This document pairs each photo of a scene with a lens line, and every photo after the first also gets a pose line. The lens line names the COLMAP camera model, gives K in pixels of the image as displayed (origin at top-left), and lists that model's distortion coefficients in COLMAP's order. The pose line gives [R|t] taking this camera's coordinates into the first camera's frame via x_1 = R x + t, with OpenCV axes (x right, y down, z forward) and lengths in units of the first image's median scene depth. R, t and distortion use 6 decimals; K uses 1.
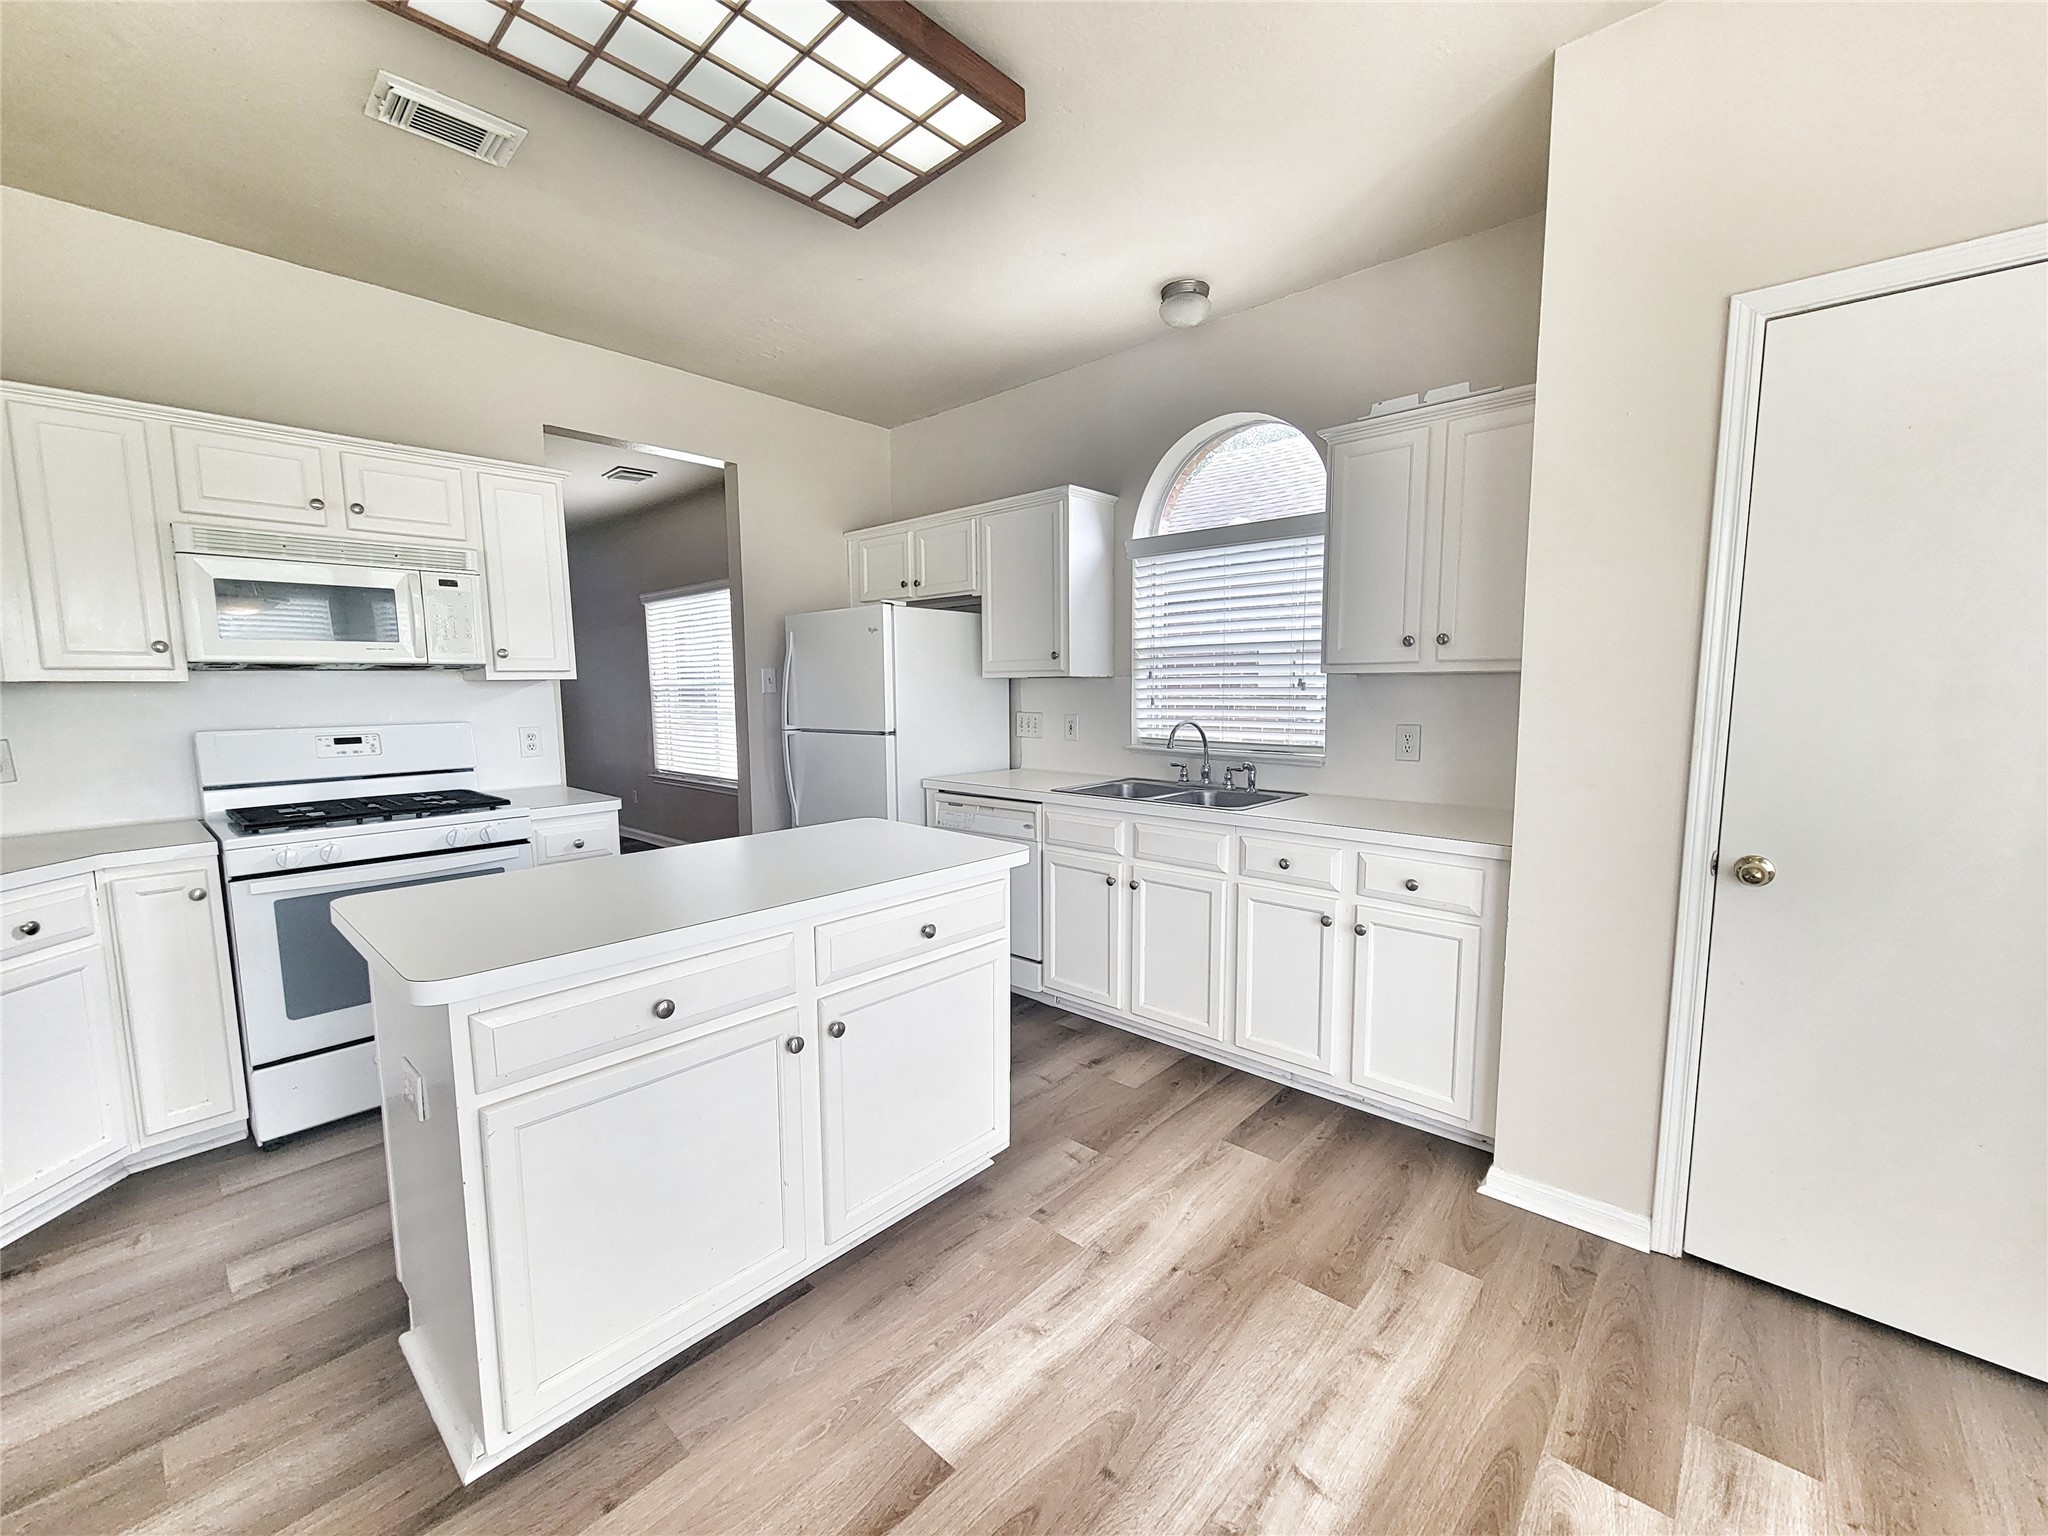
lens RADIAL K [[834.9, 0, 1031.4], [0, 834.9, 776.0], [0, 0, 1]] dist [-0.000927, -0.000197]
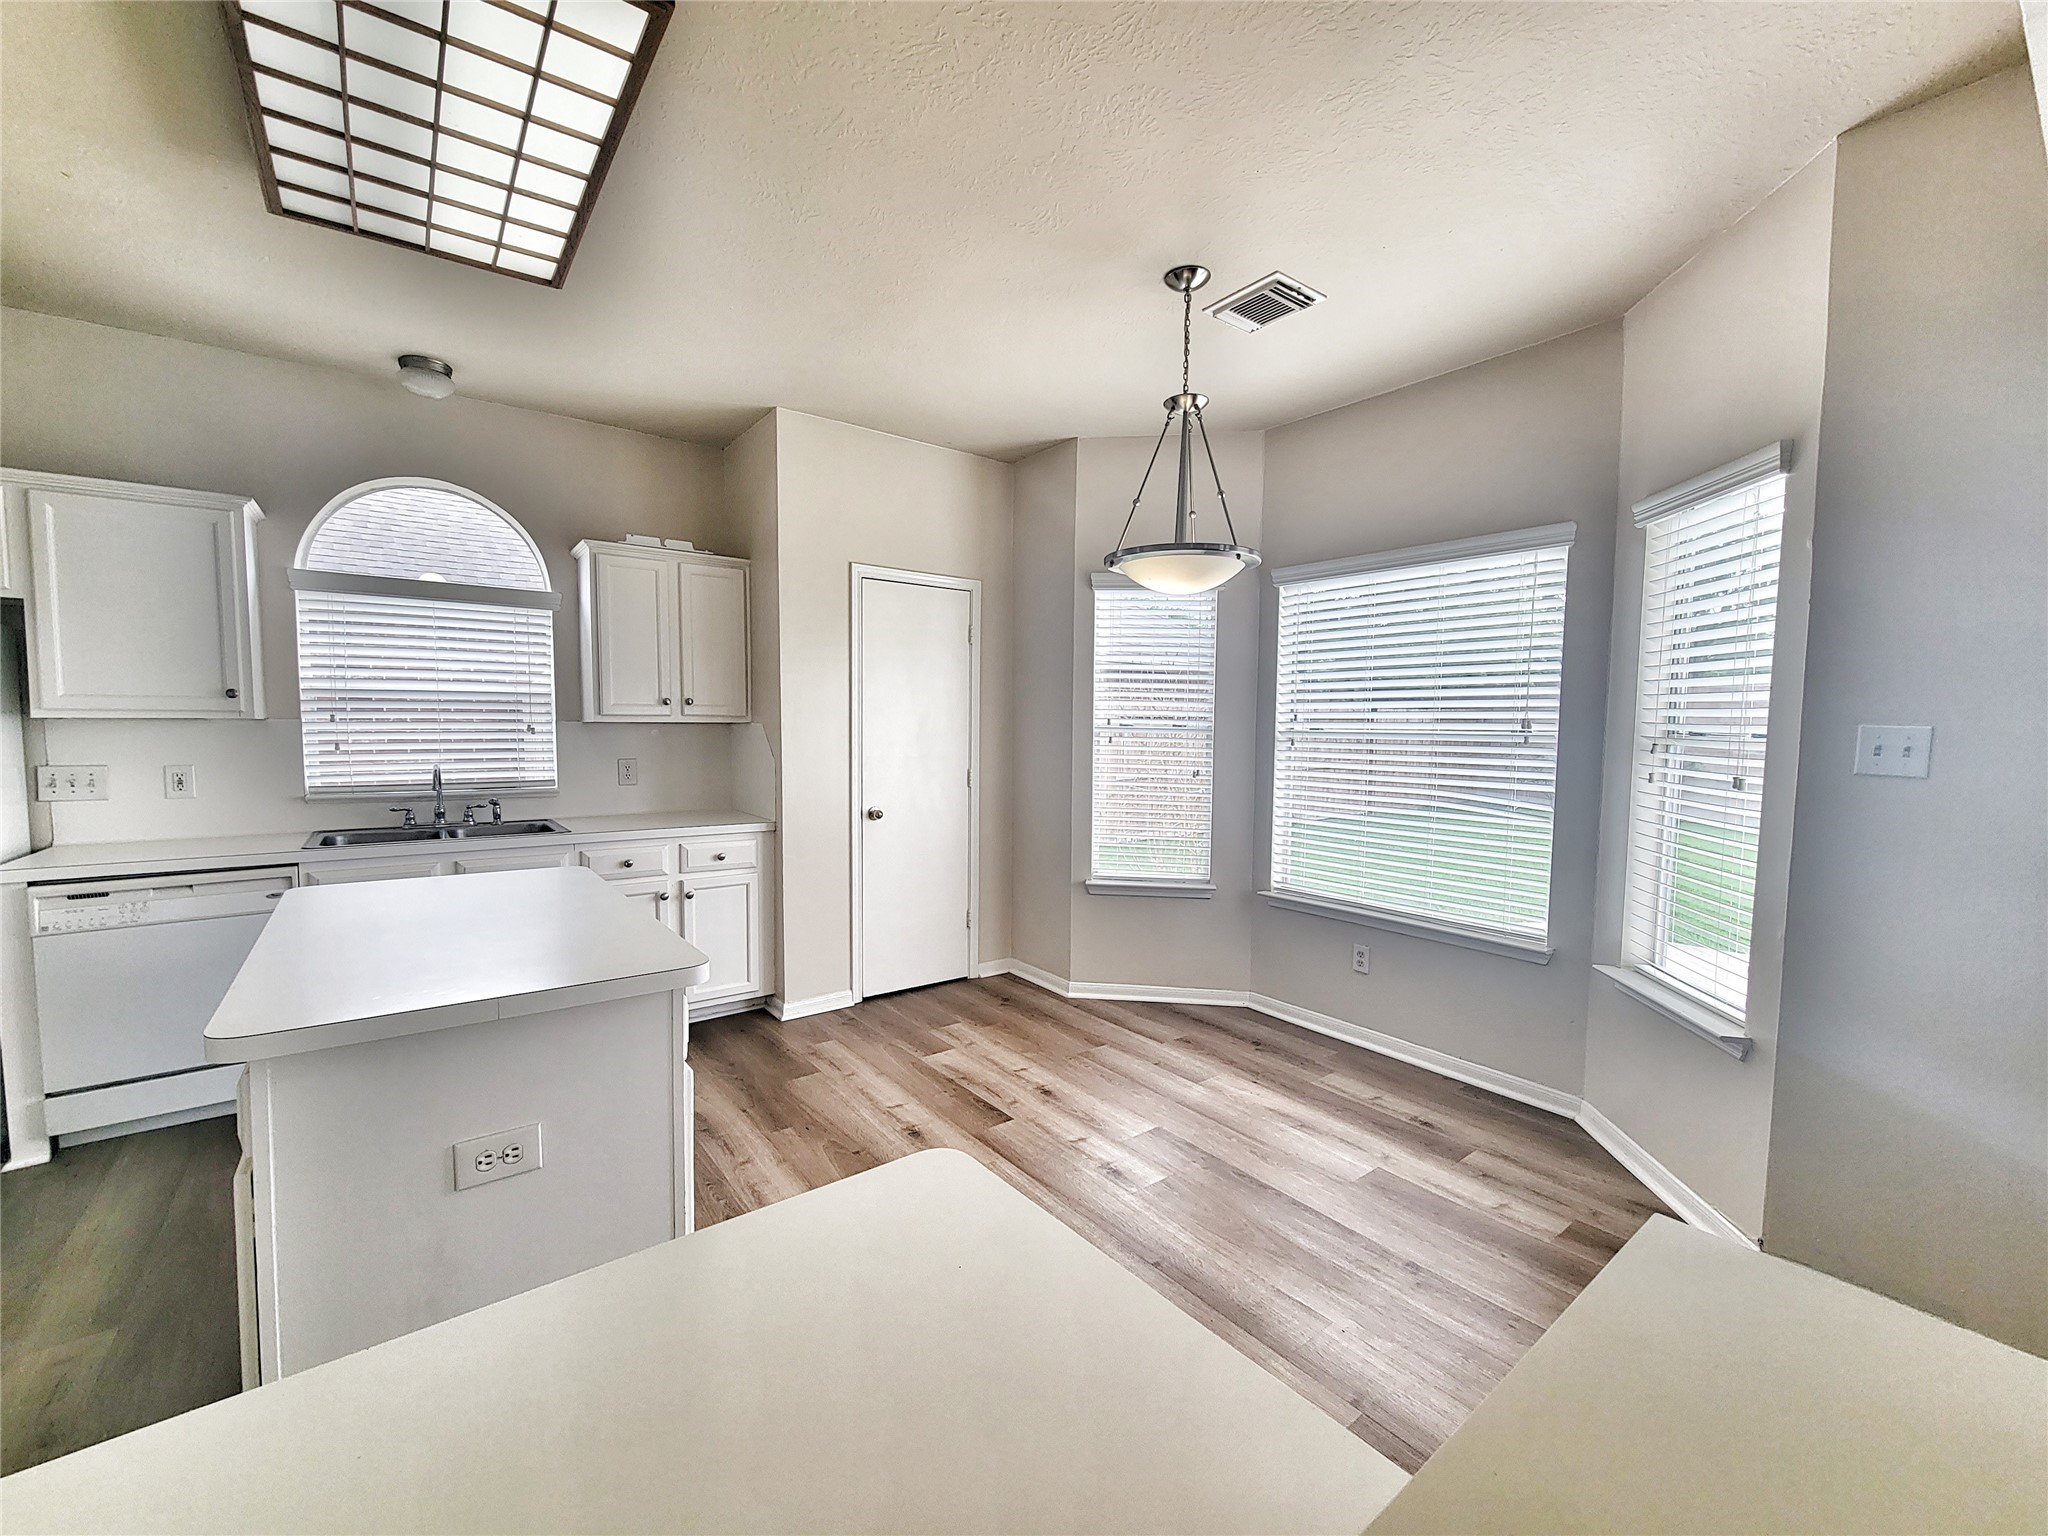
lens RADIAL K [[834.9, 0, 1031.4], [0, 834.9, 776.0], [0, 0, 1]] dist [-0.000927, -0.000197]
pose [[0.176683, -0.054281, 0.982770, -0.788178], [0.096607, 0.994613, 0.037567, -0.020551], [-0.979515, 0.088305, 0.180976, 0.093599]]
